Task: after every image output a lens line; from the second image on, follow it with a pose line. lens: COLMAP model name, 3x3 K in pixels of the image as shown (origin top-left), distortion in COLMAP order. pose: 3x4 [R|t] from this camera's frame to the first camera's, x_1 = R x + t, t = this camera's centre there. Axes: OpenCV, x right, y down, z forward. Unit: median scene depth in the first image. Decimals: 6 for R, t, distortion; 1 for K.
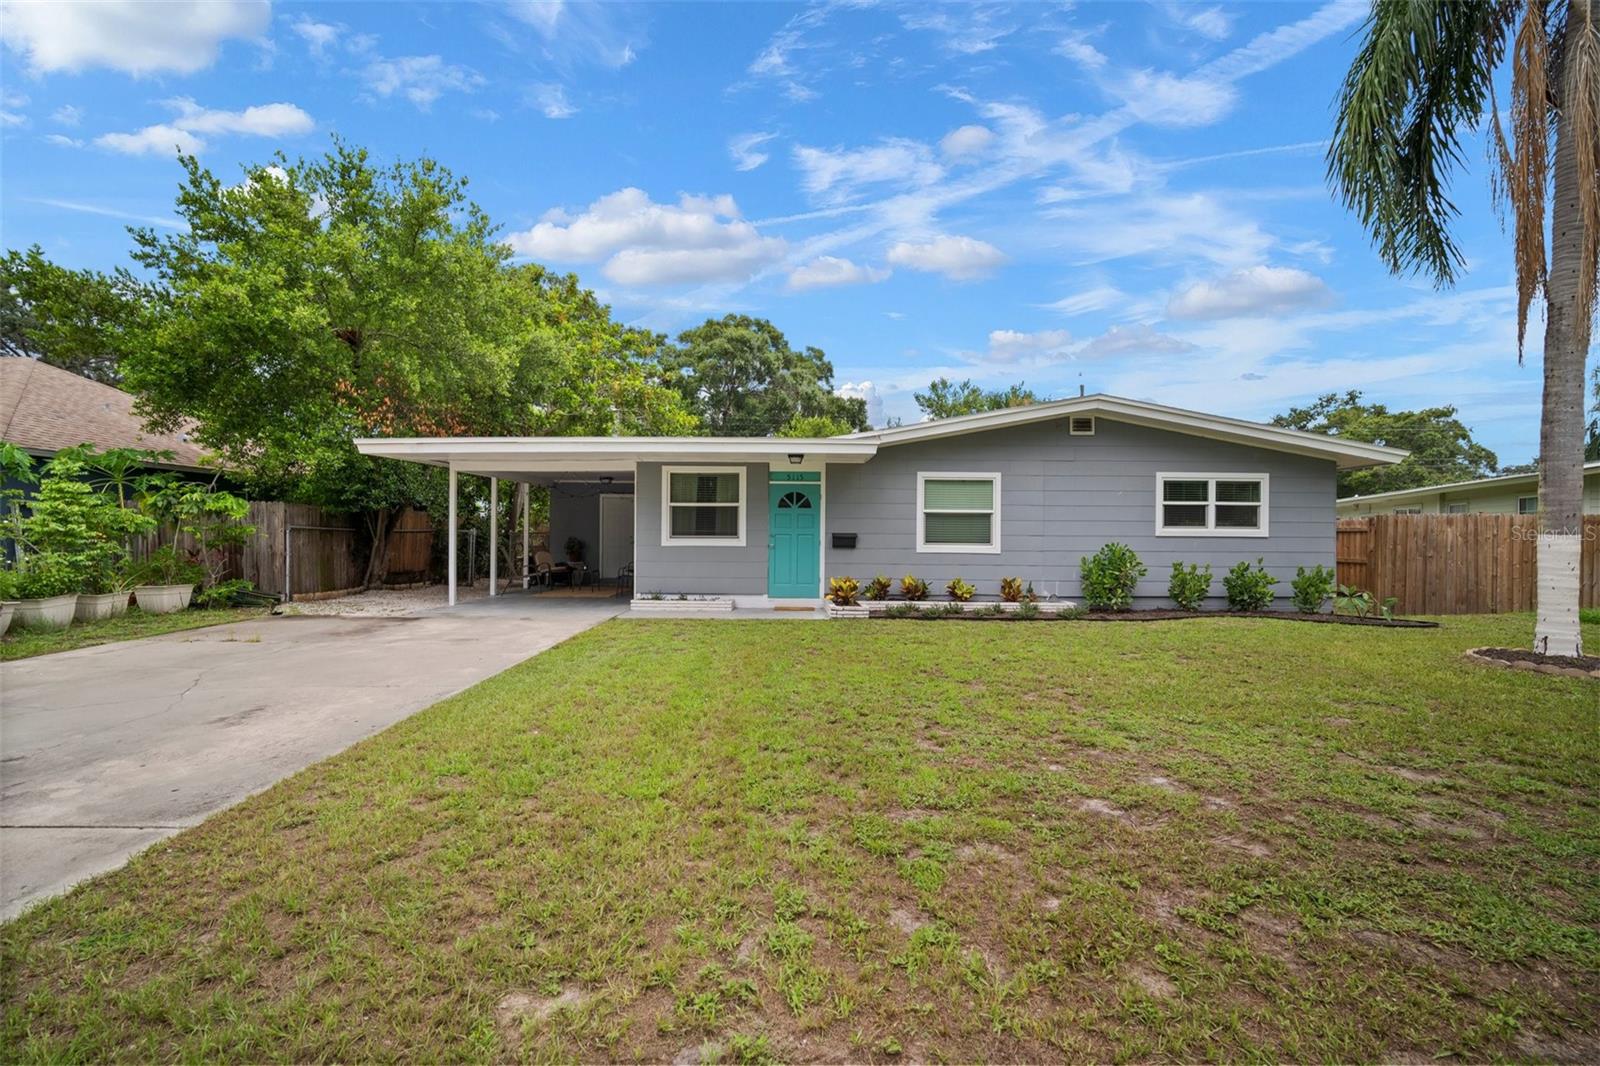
lens RADIAL K [[696.6, 0, 800.0], [0, 696.6, 533.0], [0, 0, 1]] dist [-0.017487, 0.007665]
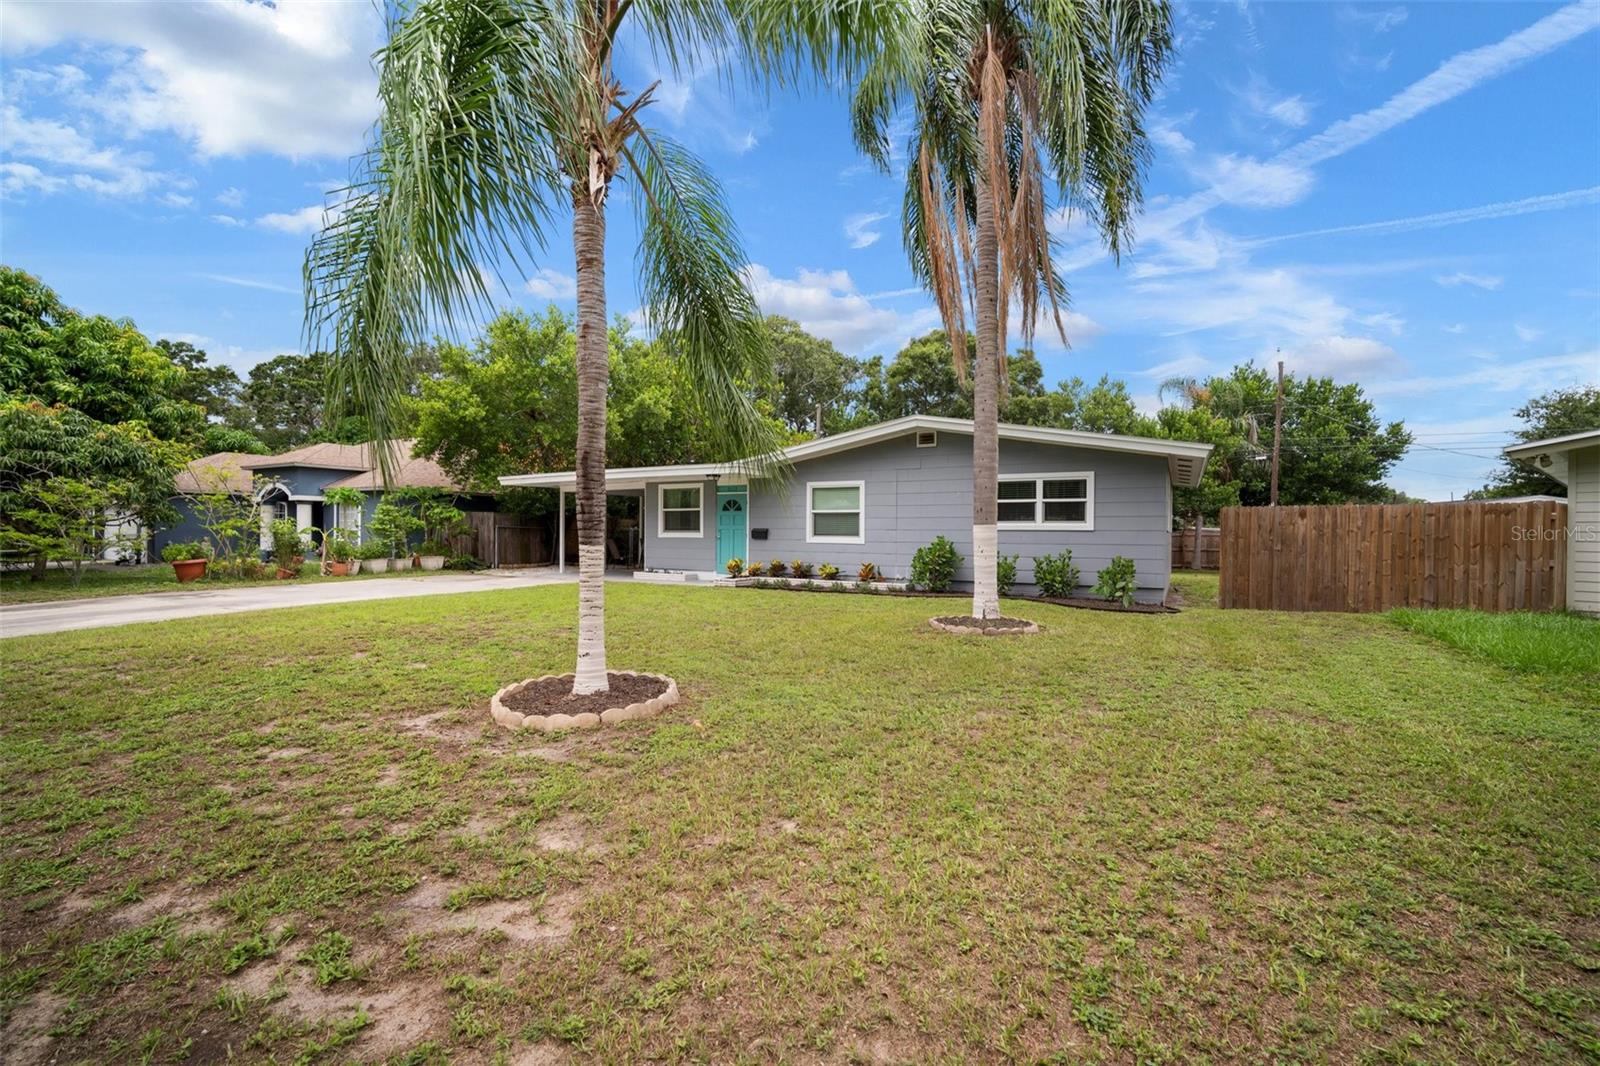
lens RADIAL K [[696.6, 0, 800.0], [0, 696.6, 533.0], [0, 0, 1]] dist [-0.017487, 0.007665]
pose [[0.872614, -0.000994, -0.488410, 0.809972], [0.001164, 0.999999, 0.000045, 0.009471], [0.488409, -0.000608, 0.872615, -0.174491]]
